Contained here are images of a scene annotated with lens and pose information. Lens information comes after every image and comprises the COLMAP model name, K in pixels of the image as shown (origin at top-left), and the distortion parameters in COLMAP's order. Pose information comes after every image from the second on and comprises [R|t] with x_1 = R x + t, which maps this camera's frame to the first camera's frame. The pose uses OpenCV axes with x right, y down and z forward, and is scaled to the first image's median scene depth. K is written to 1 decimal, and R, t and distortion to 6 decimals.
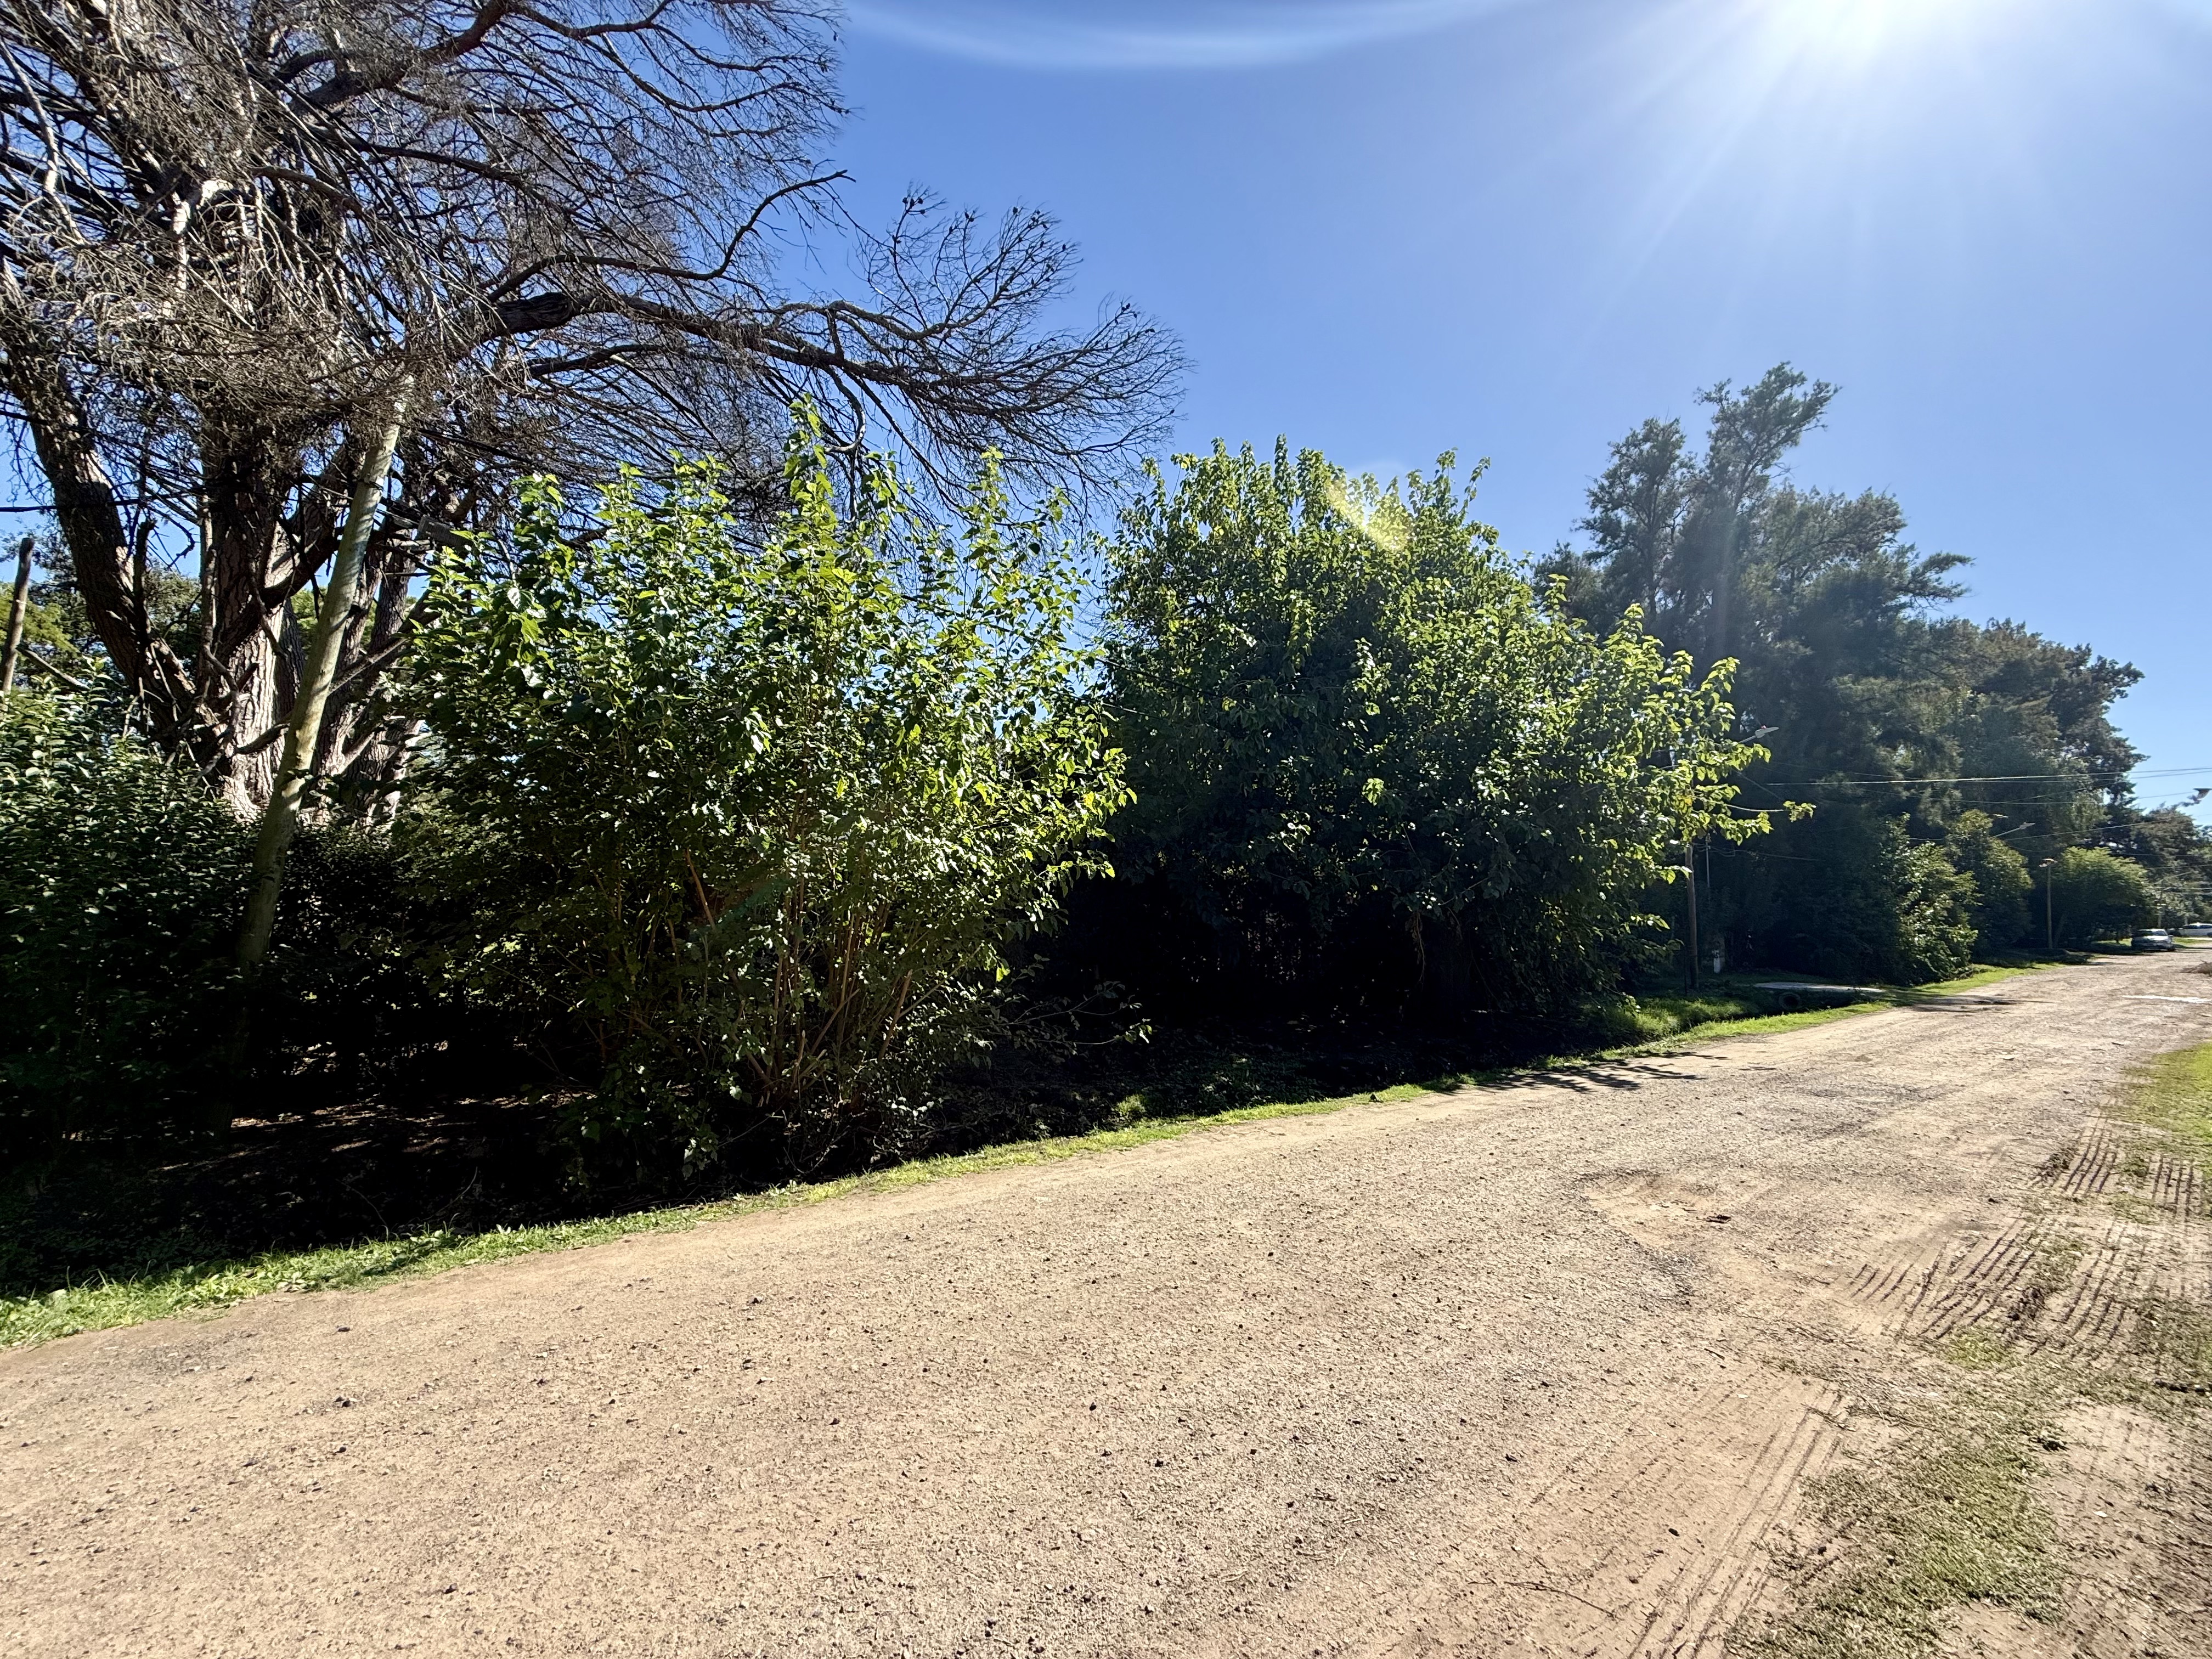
lens RADIAL K [[877.0, 0, 1099.2], [0, 877.0, 829.2], [0, 0, 1]] dist [-0.000031, 0.000085]
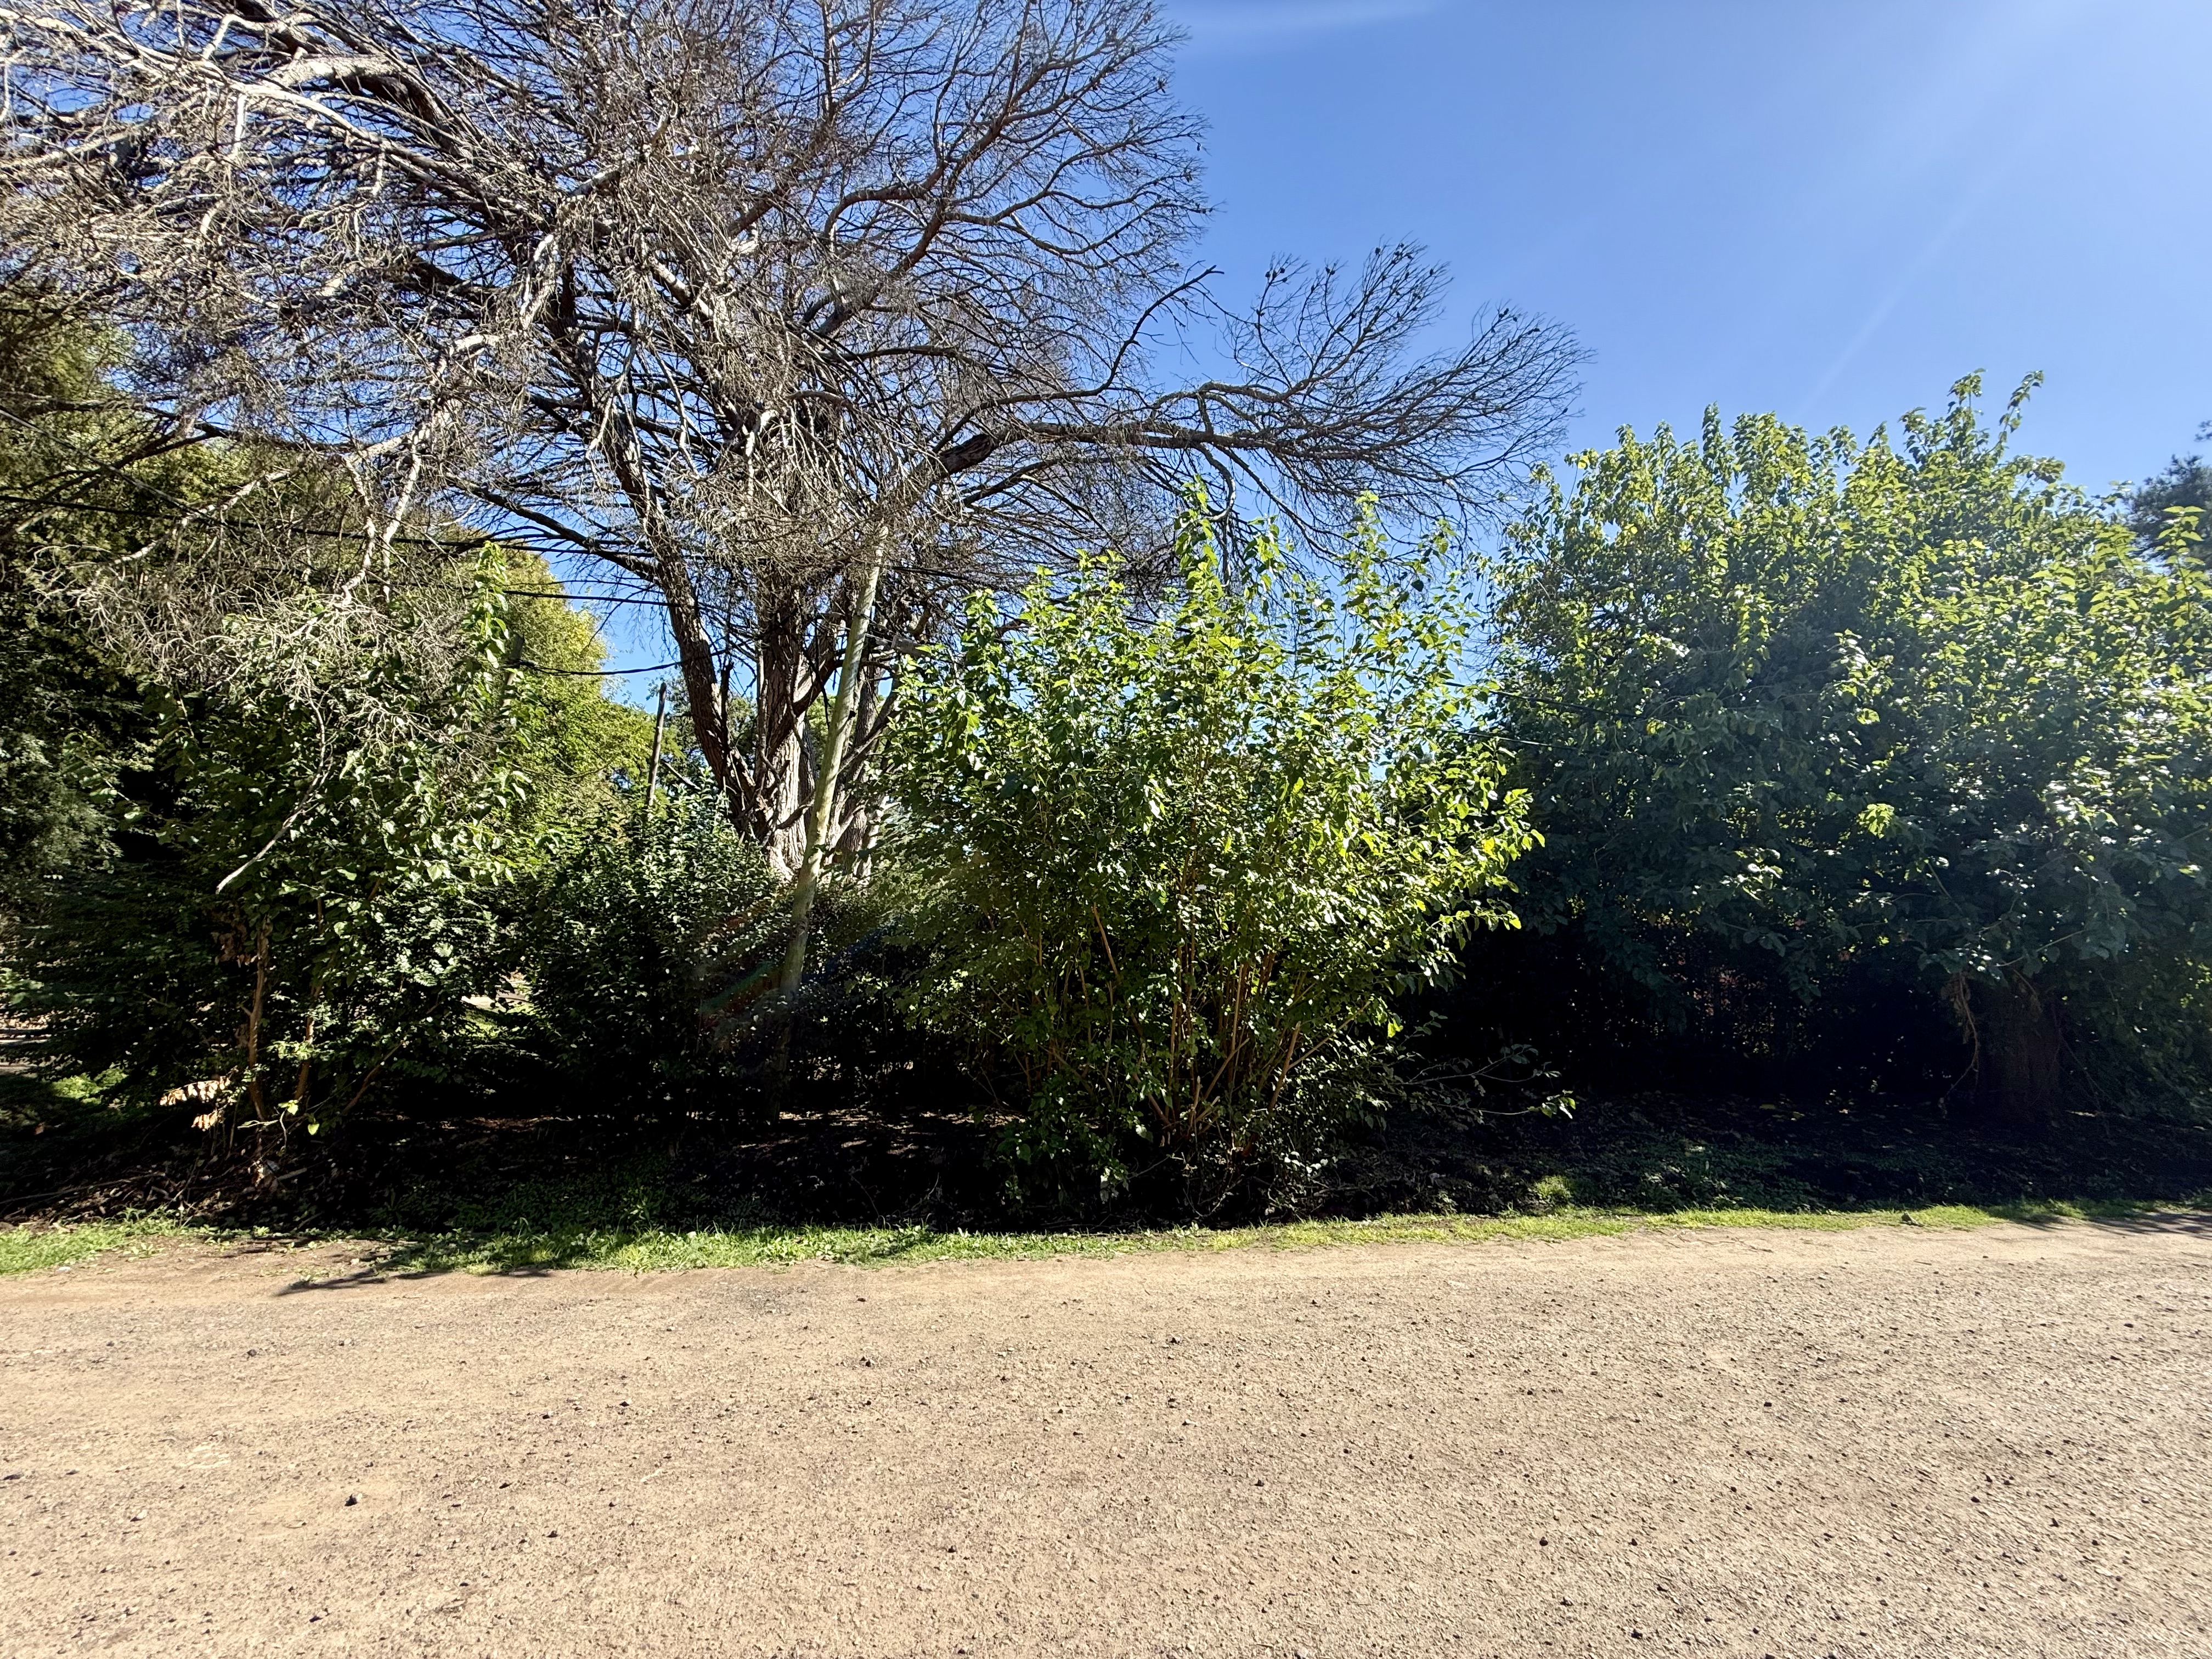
lens RADIAL K [[877.0, 0, 1099.2], [0, 877.0, 829.2], [0, 0, 1]] dist [-0.000031, 0.000085]
pose [[0.913190, -0.039050, -0.405658, -0.009143], [0.018672, 0.998362, -0.054073, -0.007262], [0.407105, 0.041805, 0.912424, -0.007985]]
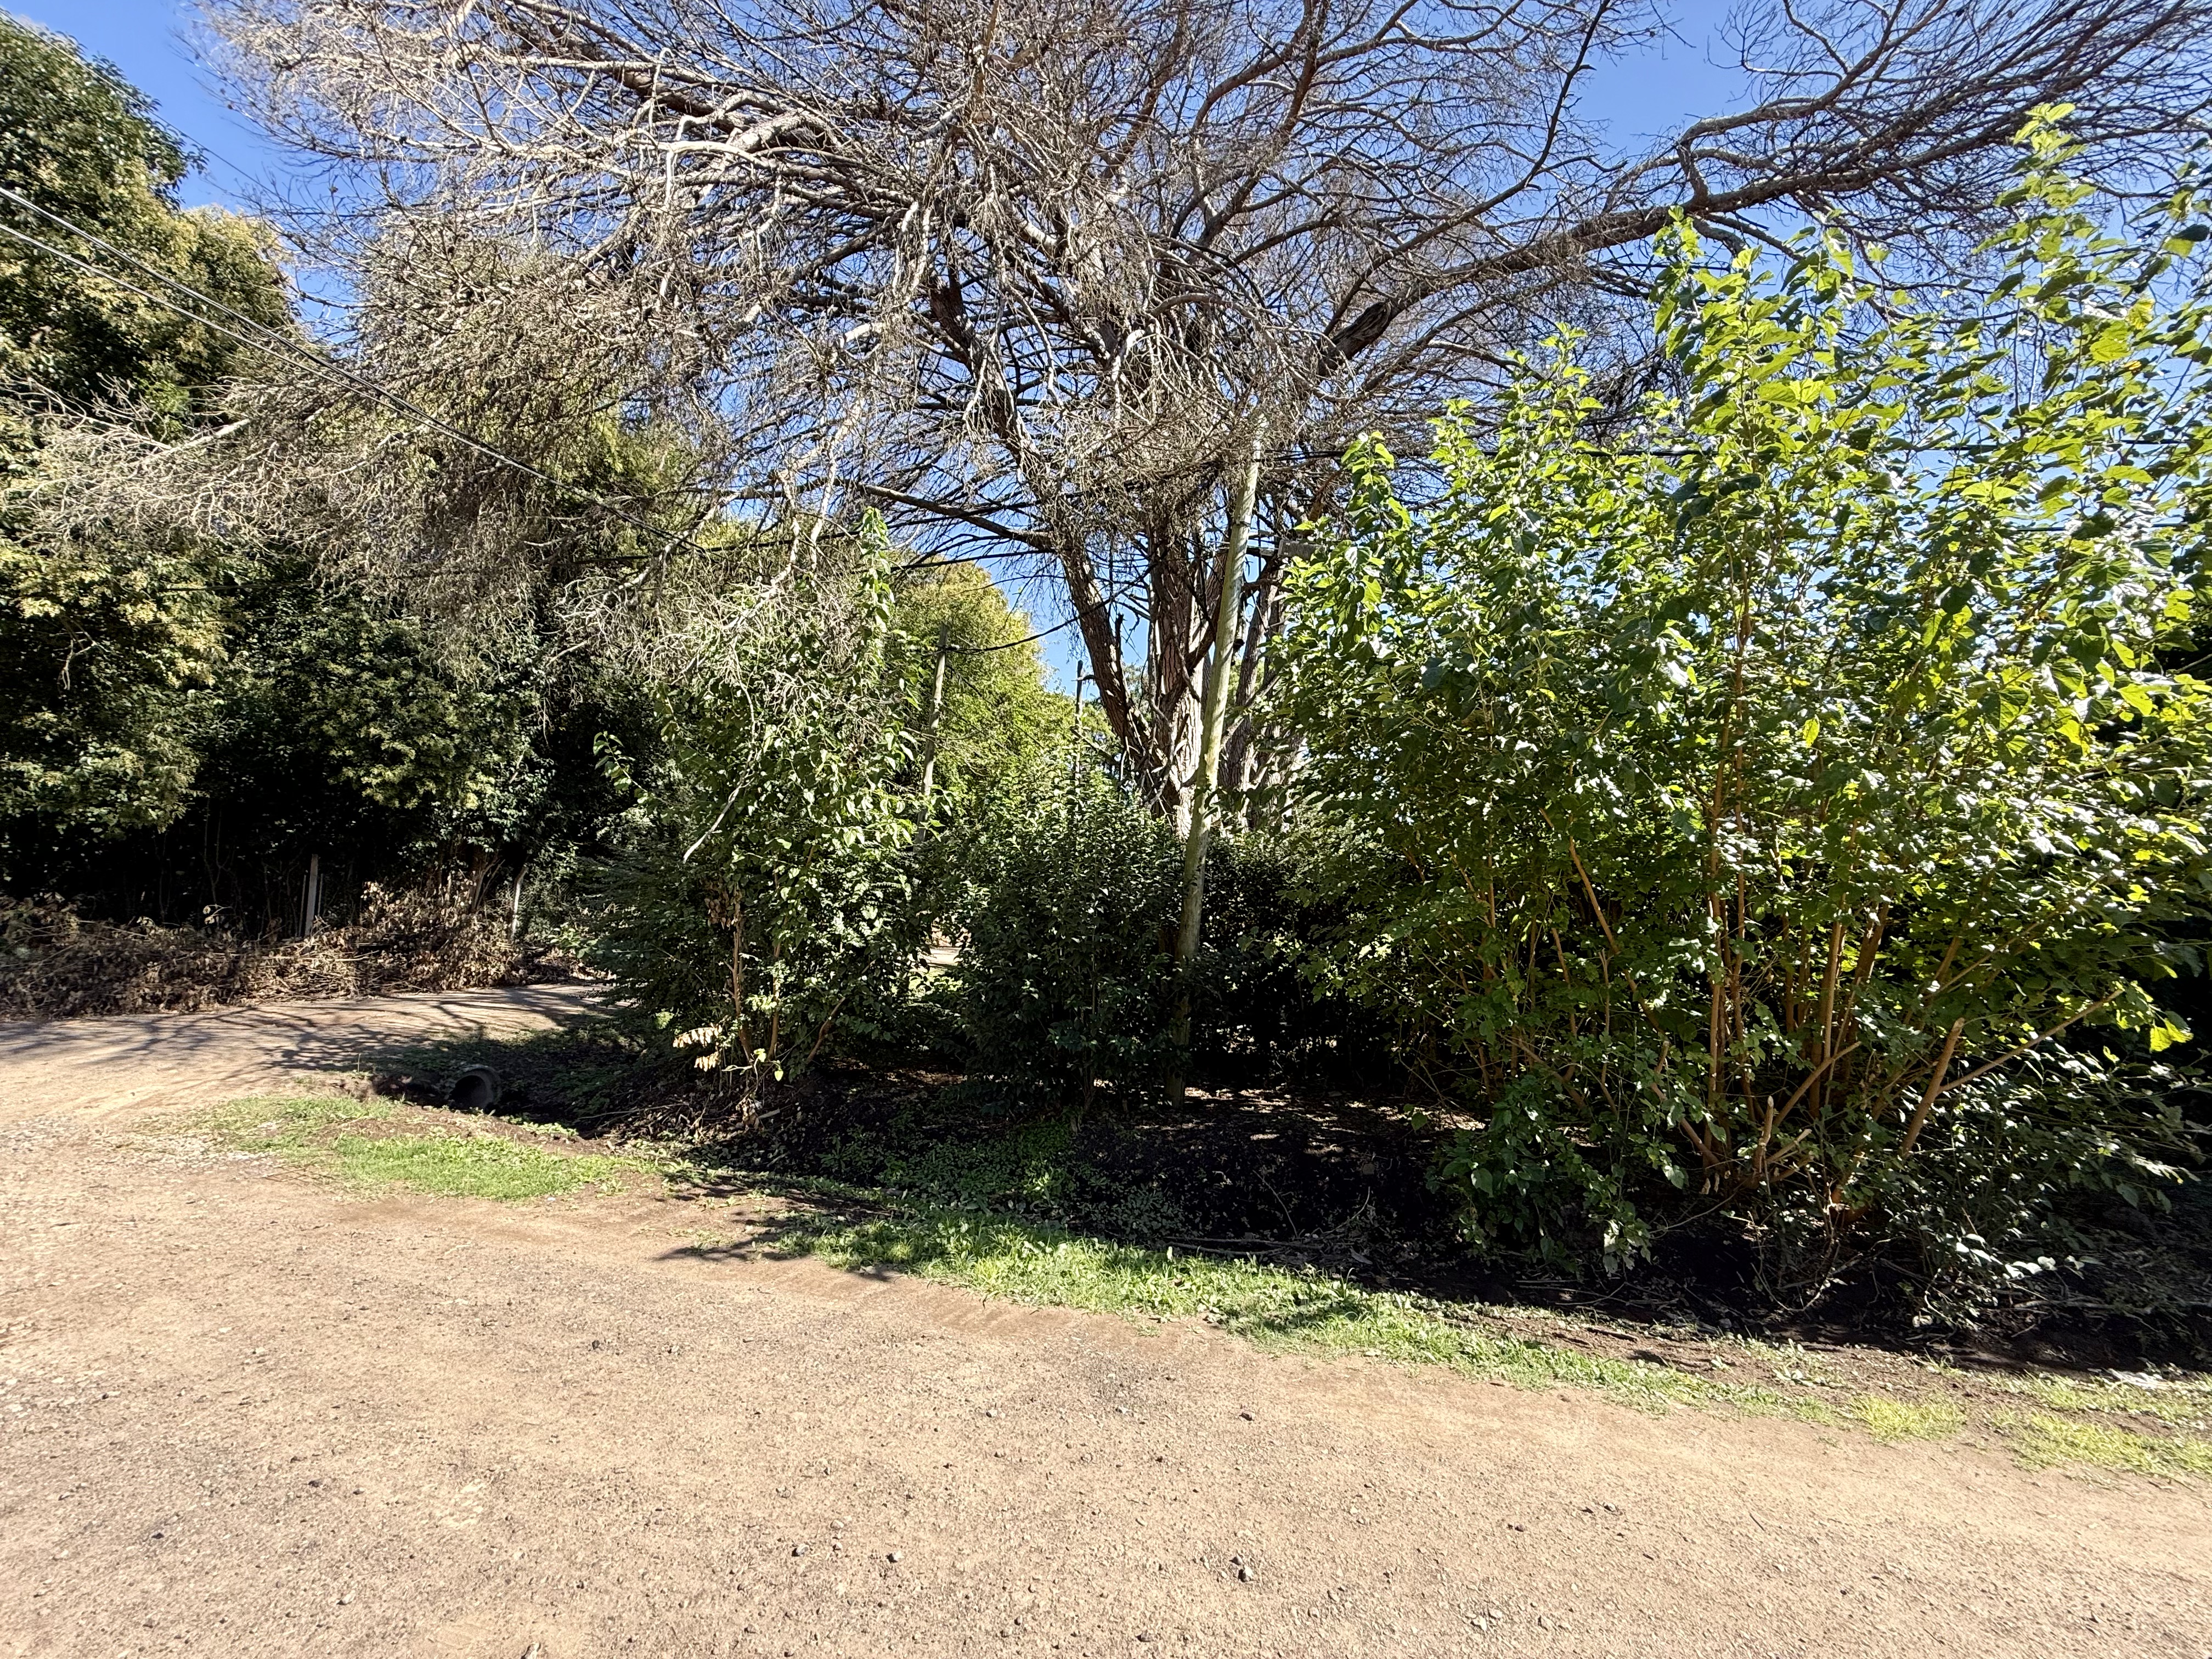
lens RADIAL K [[877.0, 0, 1099.2], [0, 877.0, 829.2], [0, 0, 1]] dist [-0.000031, 0.000085]
pose [[0.623428, -0.064074, -0.779251, -0.099697], [0.061813, 0.997556, -0.032571, 0.011683], [0.779434, -0.027862, 0.625865, 0.149459]]
